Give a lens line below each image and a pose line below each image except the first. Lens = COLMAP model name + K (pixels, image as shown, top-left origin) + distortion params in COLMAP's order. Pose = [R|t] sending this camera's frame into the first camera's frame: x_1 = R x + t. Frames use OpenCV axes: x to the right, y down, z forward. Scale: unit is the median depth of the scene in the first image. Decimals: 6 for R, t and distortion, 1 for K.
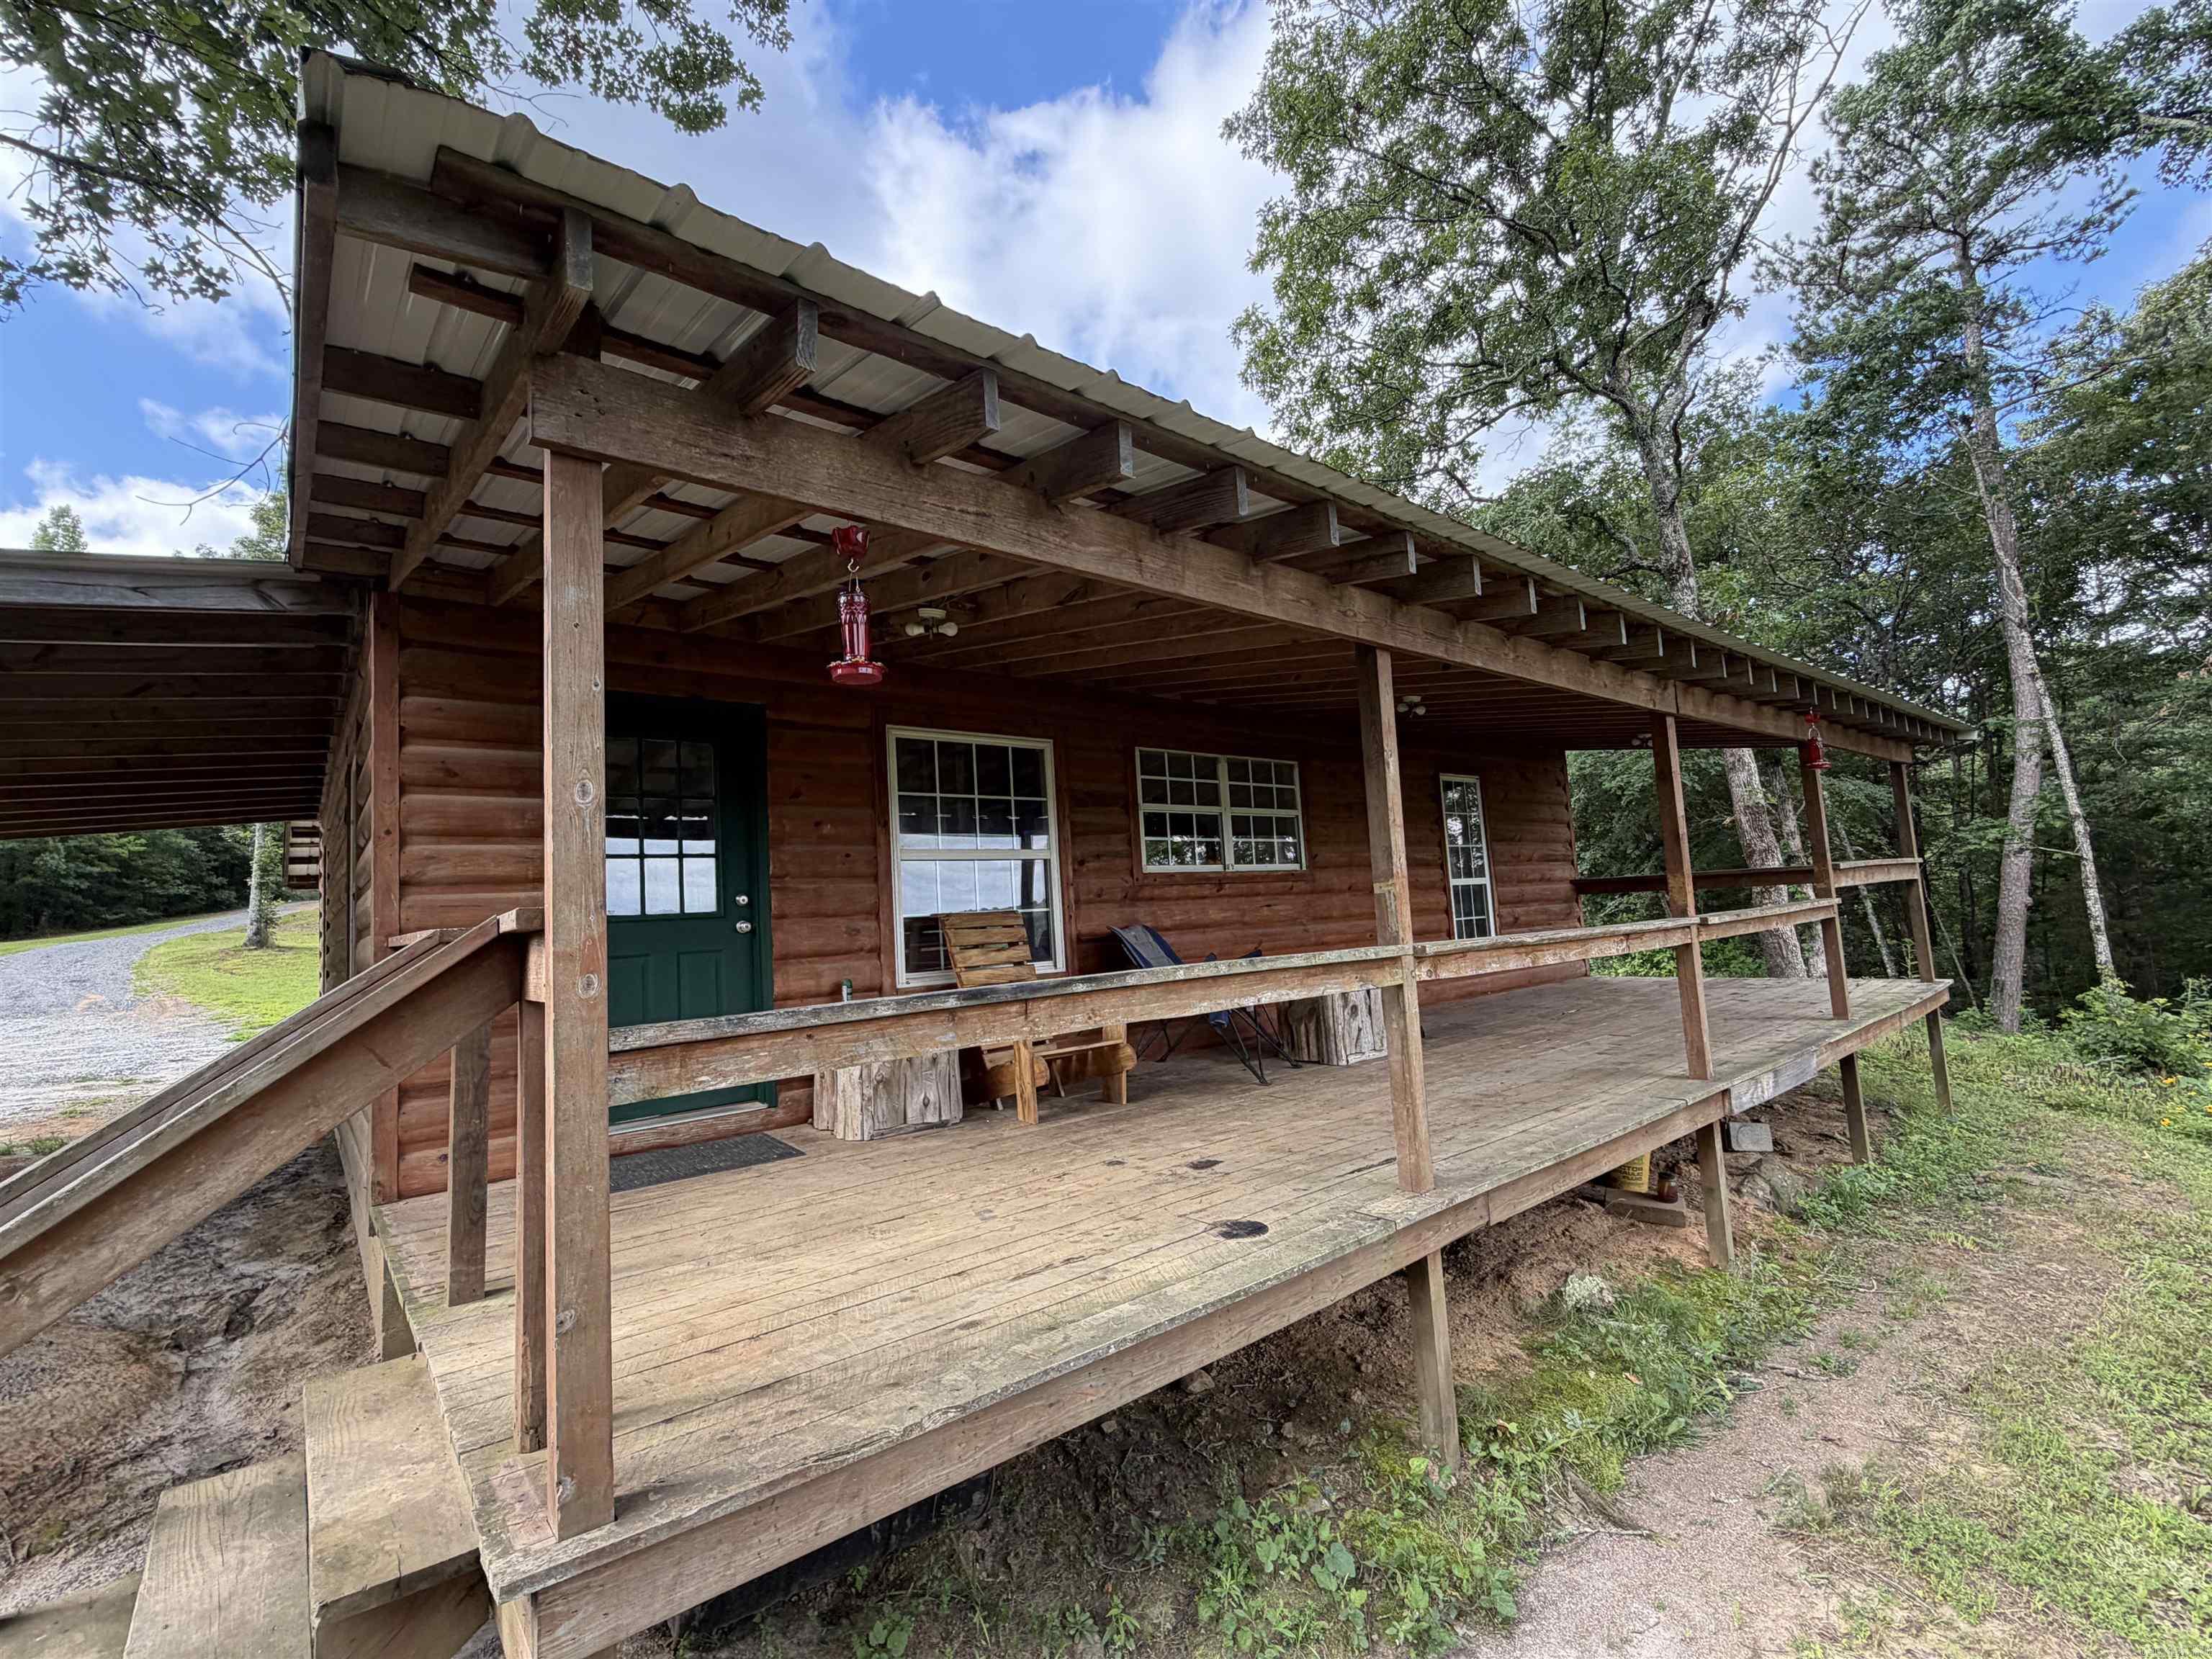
lens RADIAL K [[961.6, 0, 1107.3], [0, 961.6, 834.0], [0, 0, 1]] dist [0.003267, 0.000518]
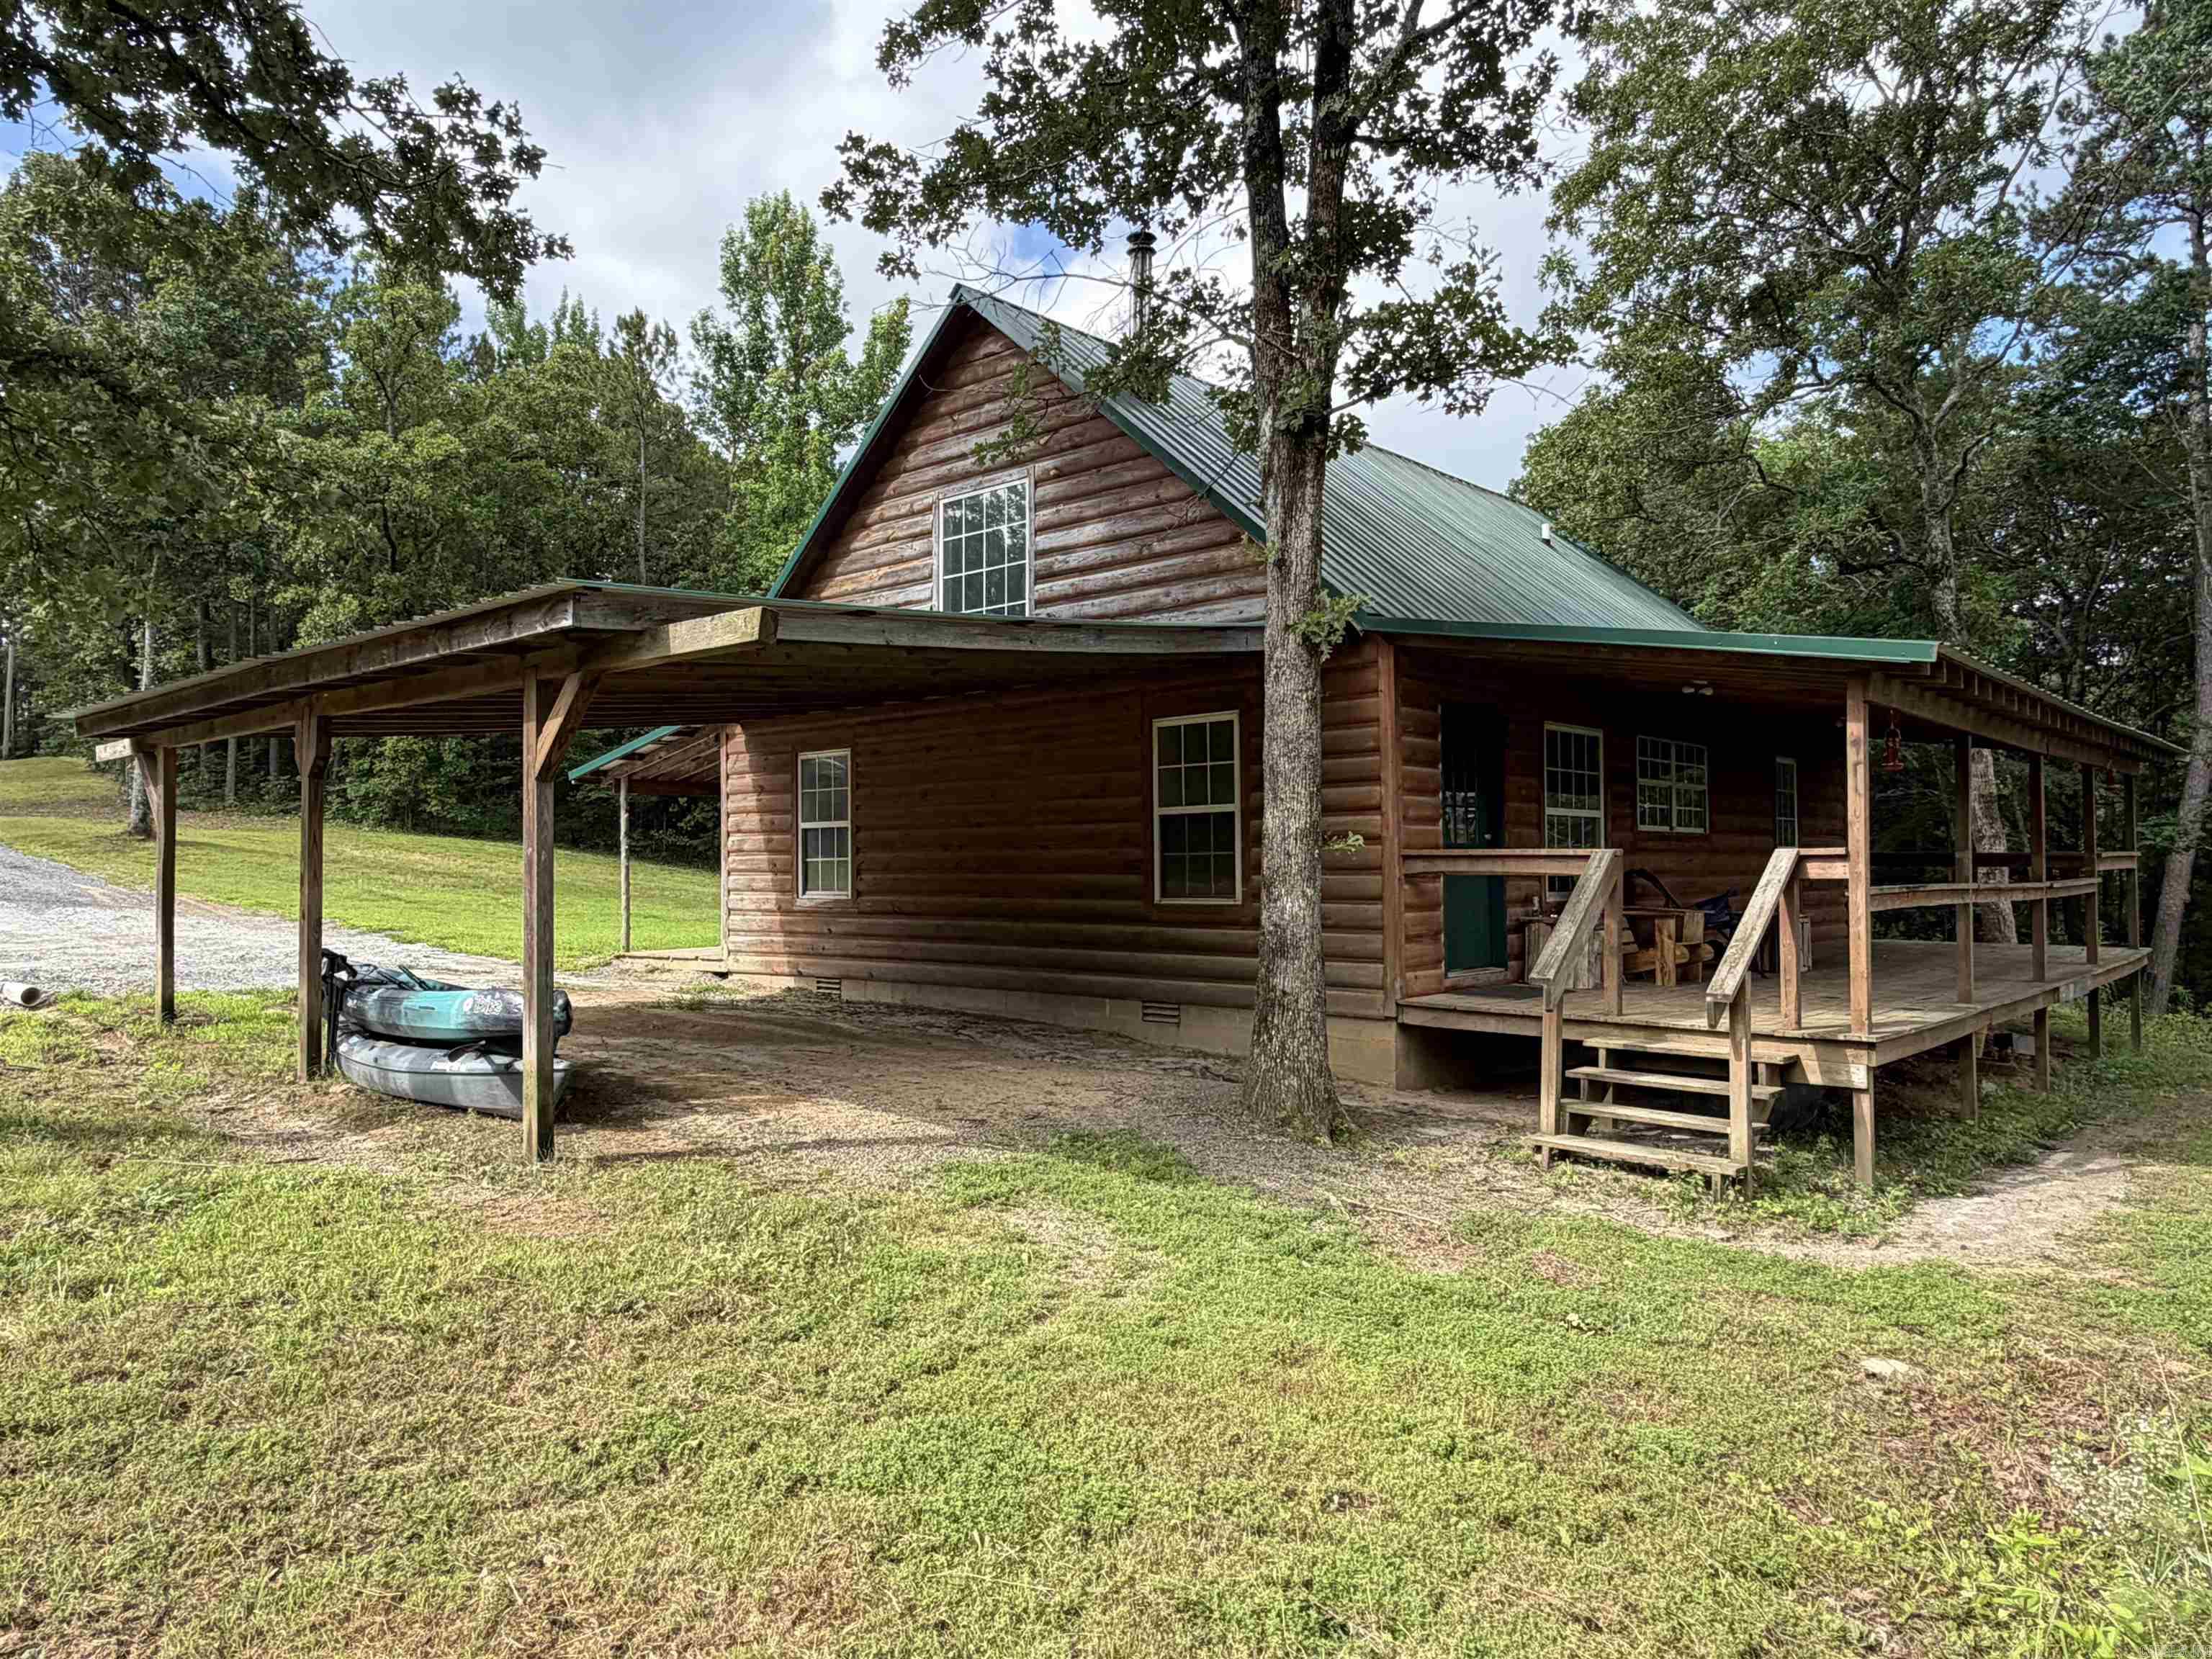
lens RADIAL K [[1481.8, 0, 1105.4], [0, 1481.8, 825.4], [0, 0, 1]] dist [-0.002490, -0.002078]
pose [[0.987774, 0.059550, 0.144071, -0.874545], [-0.067510, 0.996414, 0.051002, -0.019263], [-0.140517, -0.060105, 0.988252, -0.815853]]
